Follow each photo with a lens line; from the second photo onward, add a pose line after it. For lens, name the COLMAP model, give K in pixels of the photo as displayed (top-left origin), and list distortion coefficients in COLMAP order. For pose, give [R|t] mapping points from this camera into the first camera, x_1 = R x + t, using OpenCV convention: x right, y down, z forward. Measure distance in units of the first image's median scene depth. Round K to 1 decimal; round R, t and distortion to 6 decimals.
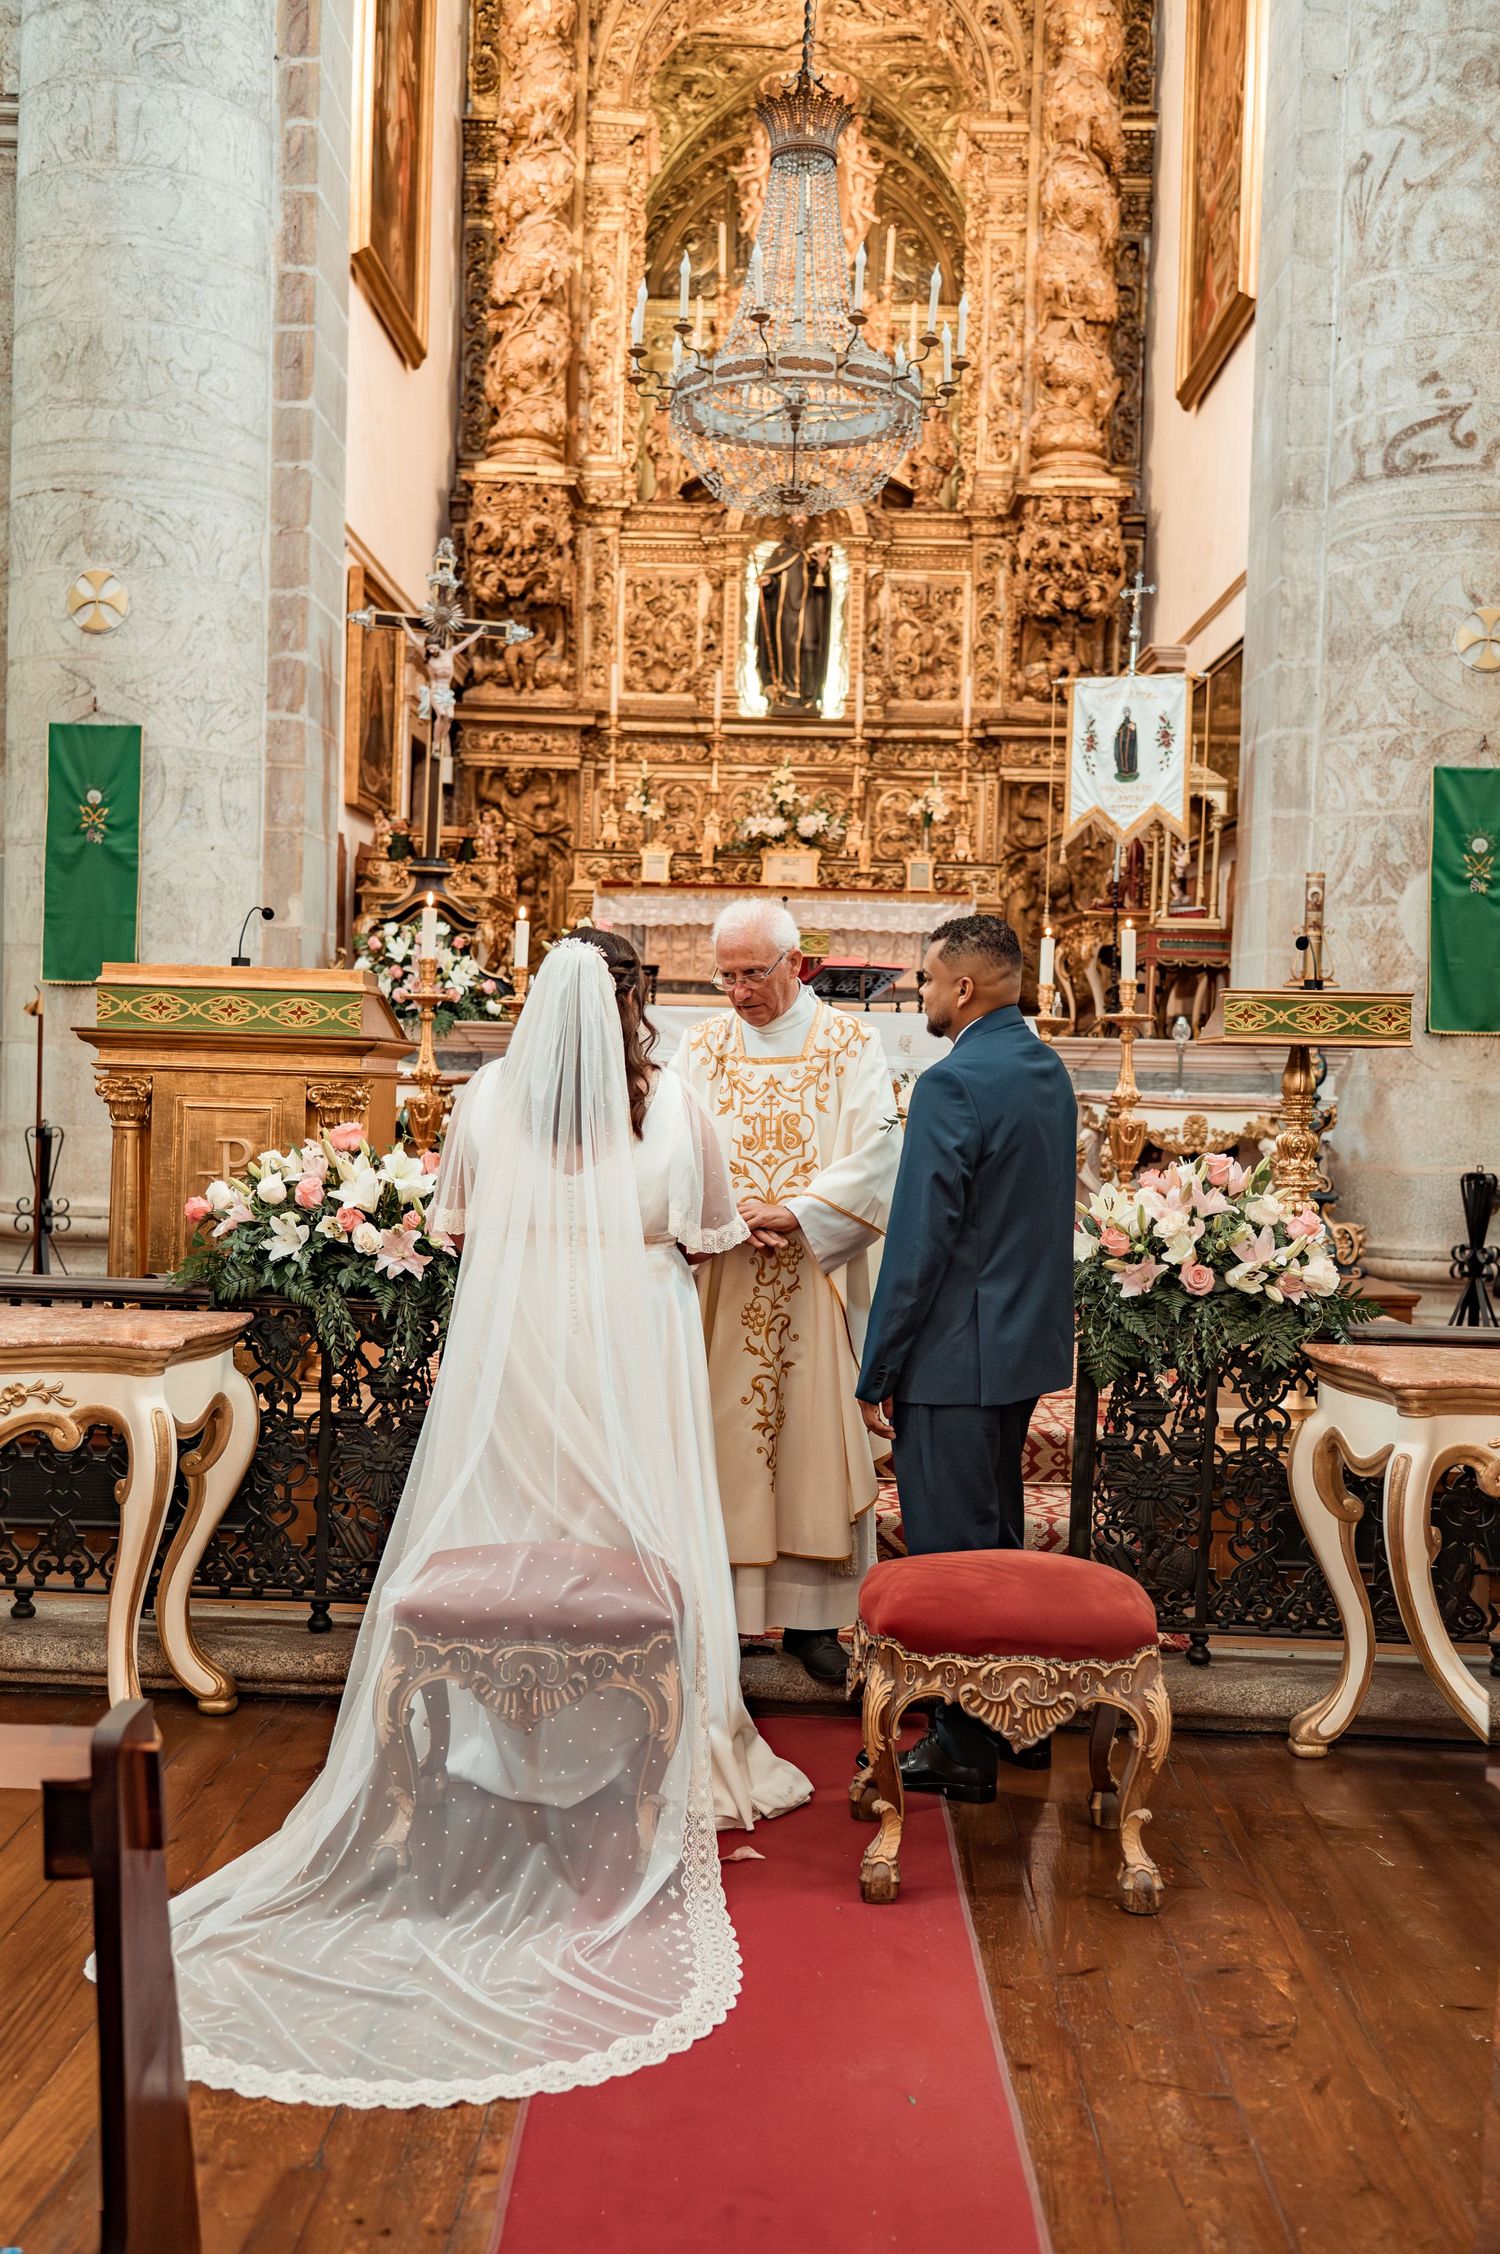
lens RADIAL K [[2292.7, 0, 750.0], [0, 2292.7, 1127.0], [0, 0, 1]] dist [-0.082253, 0.011428]
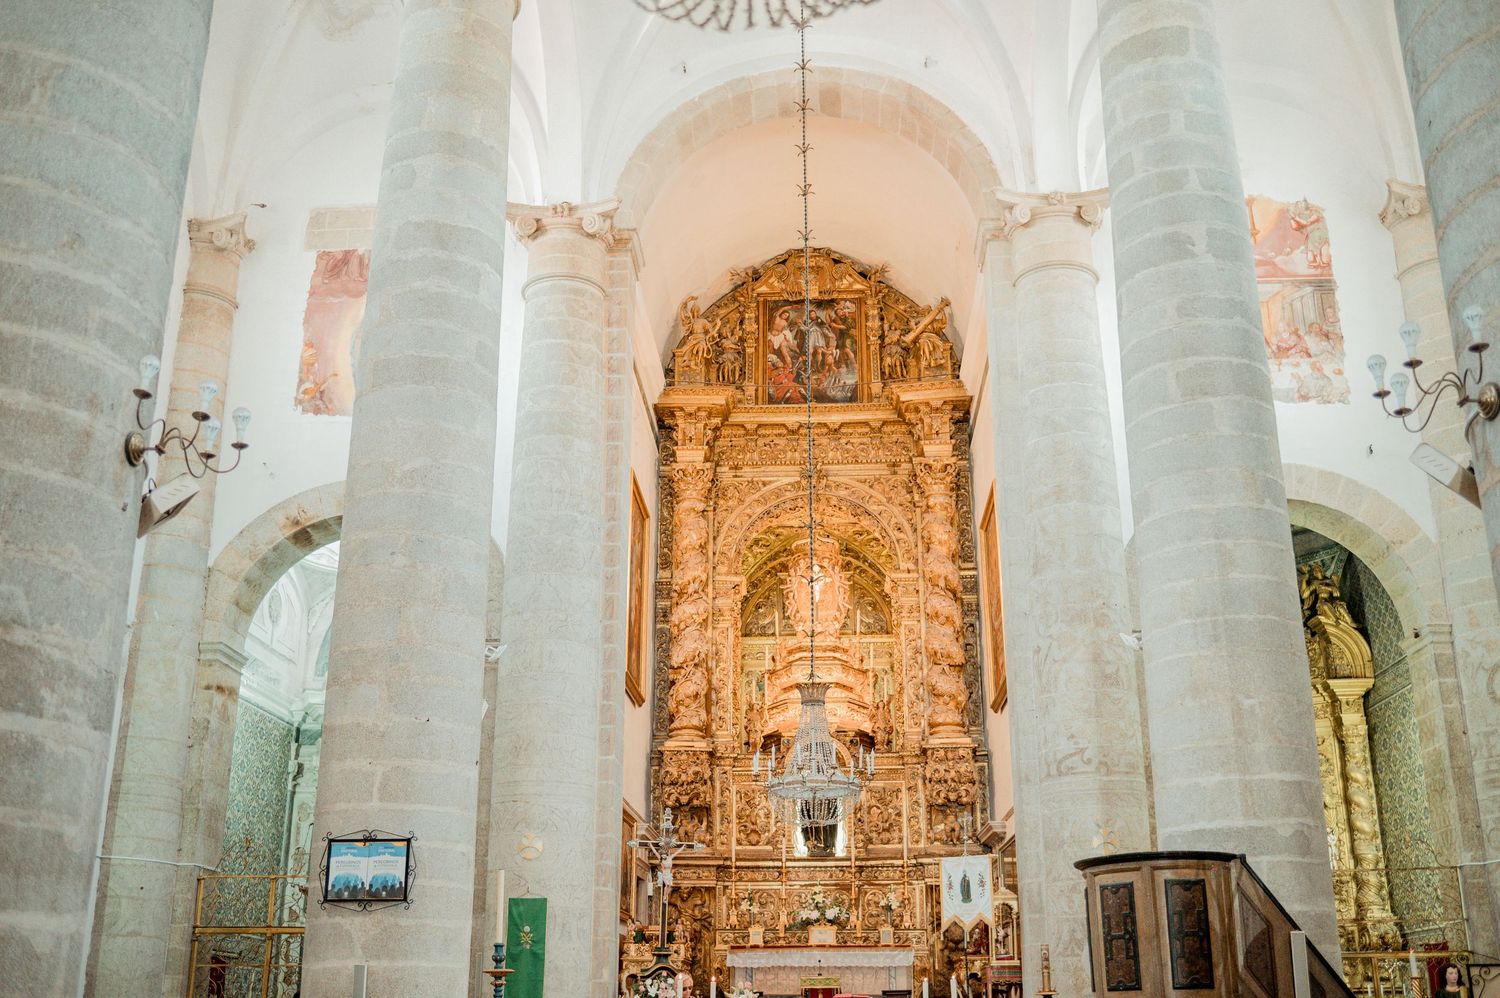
lens RADIAL K [[1525.7, 0, 750.0], [0, 1525.7, 499.0], [0, 0, 1]] dist [-0.082253, 0.011428]
pose [[0.998931, -0.040271, -0.022680, -0.000672], [0.029446, 0.932757, -0.359302, 0.006716], [0.035624, 0.358251, 0.932946, -0.390291]]
